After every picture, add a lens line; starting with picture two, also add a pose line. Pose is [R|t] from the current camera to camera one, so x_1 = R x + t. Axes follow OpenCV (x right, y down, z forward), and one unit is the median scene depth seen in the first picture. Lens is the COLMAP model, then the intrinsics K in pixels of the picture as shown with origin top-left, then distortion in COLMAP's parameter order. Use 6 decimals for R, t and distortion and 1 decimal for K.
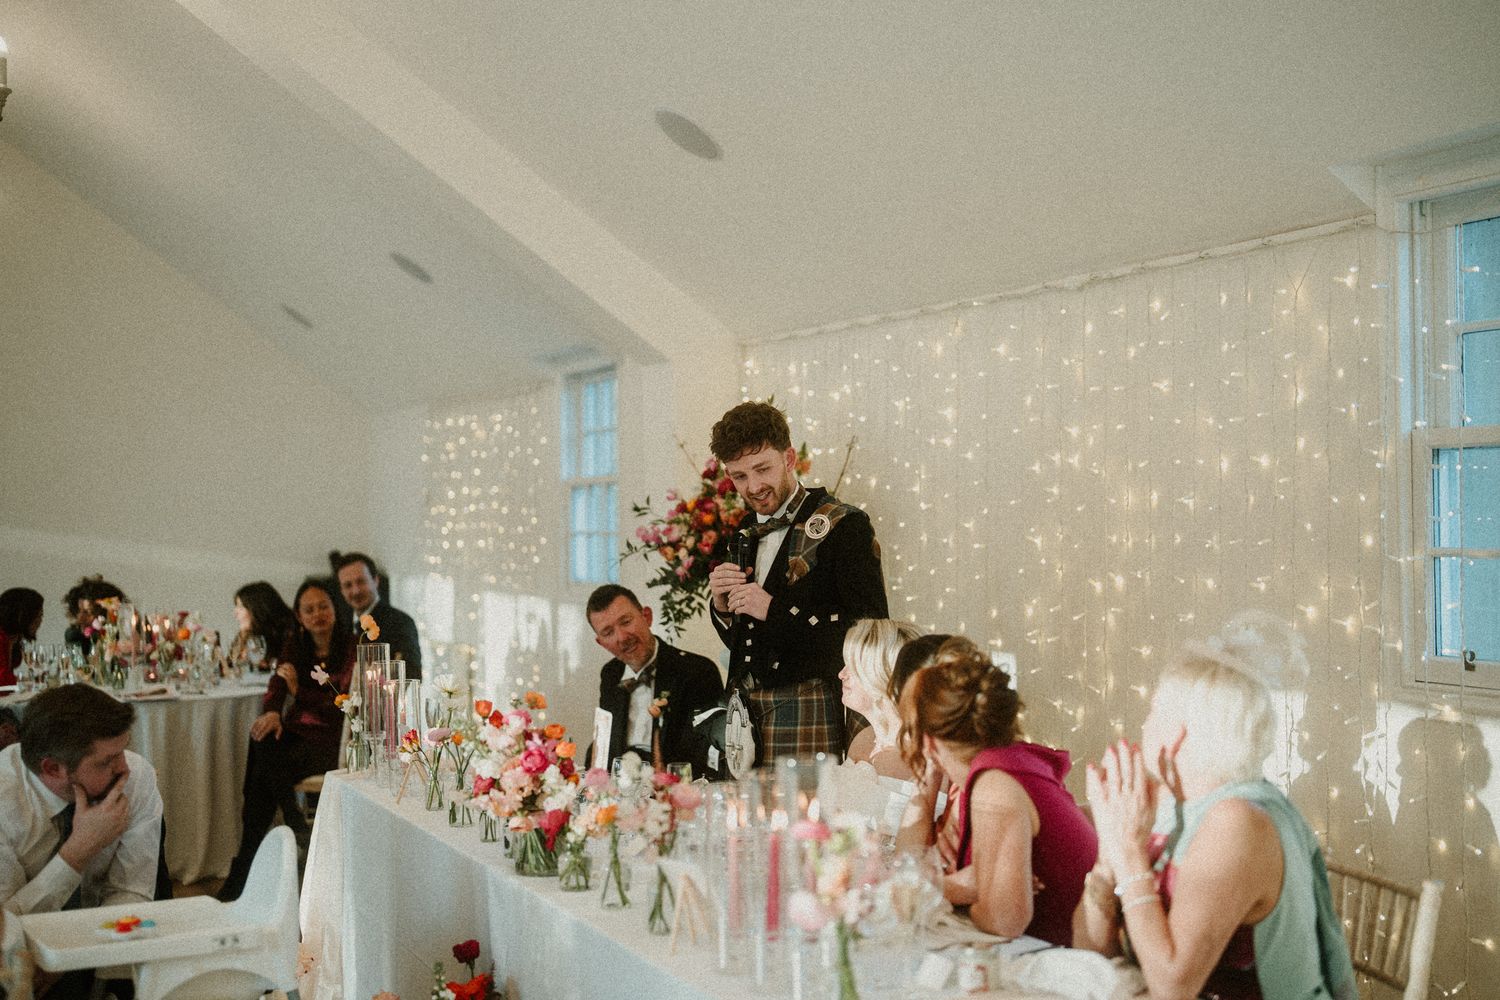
lens RADIAL K [[2112.1, 0, 748.9], [0, 2112.1, 500.4], [0, 0, 1]] dist [-0.049038, 0.000000]
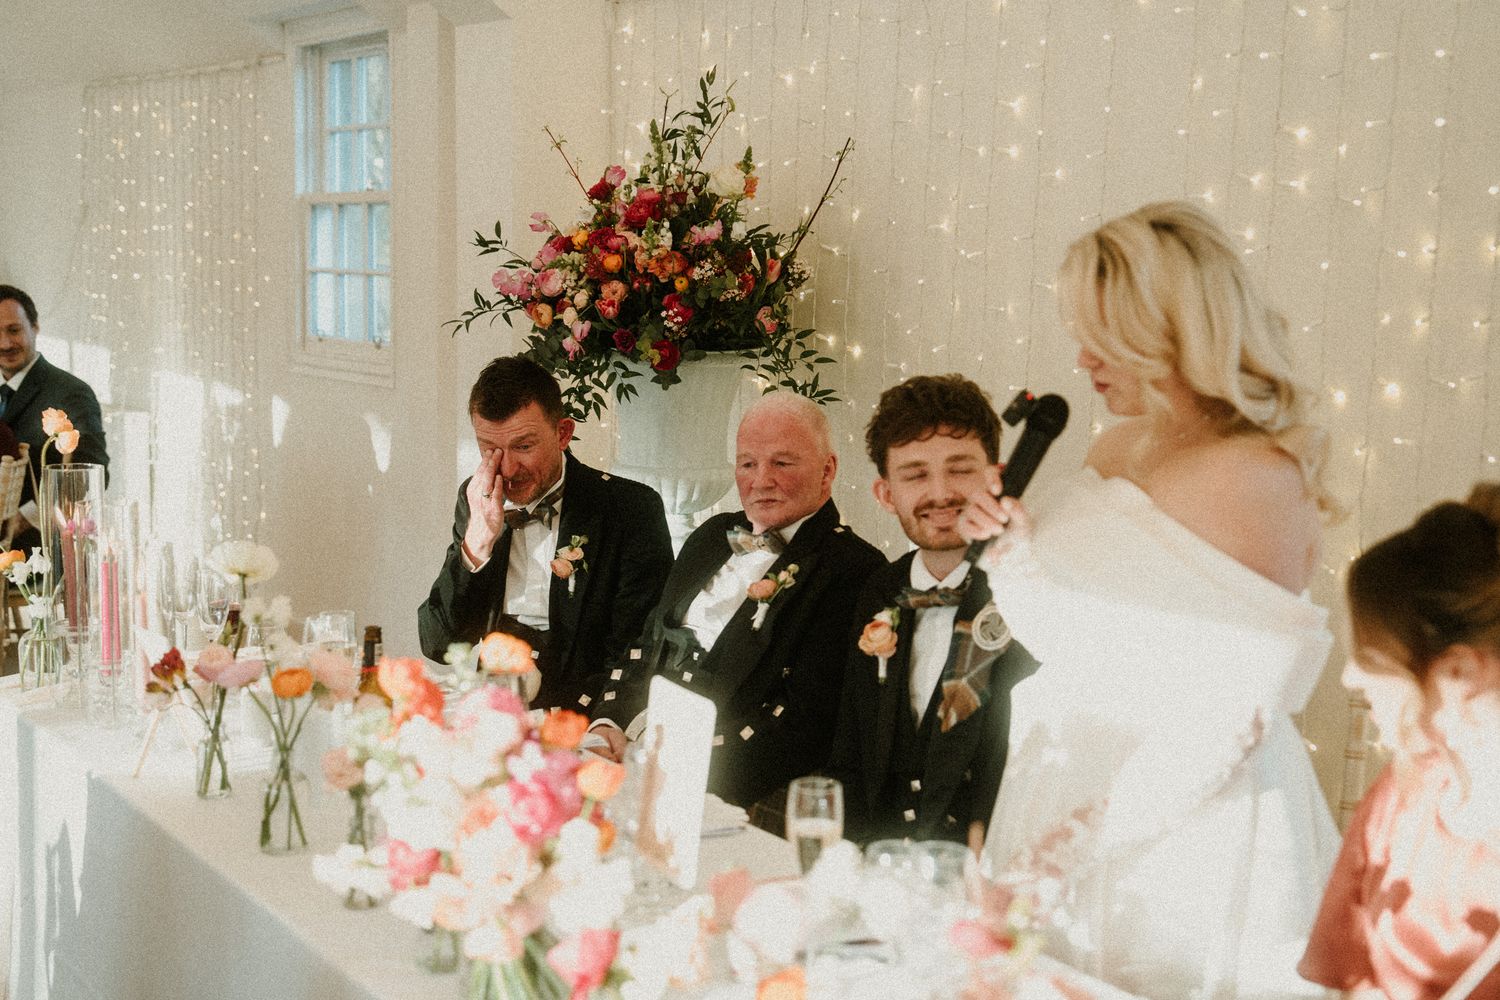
lens RADIAL K [[2137.0, 0, 742.6], [0, 2137.0, 533.6], [0, 0, 1]] dist [0.252664, 0.000000]
pose [[0.987429, 0.017630, 0.157079, -0.080085], [-0.038300, 0.990833, 0.129551, 0.004265], [-0.153355, -0.133939, 0.979052, 0.345510]]
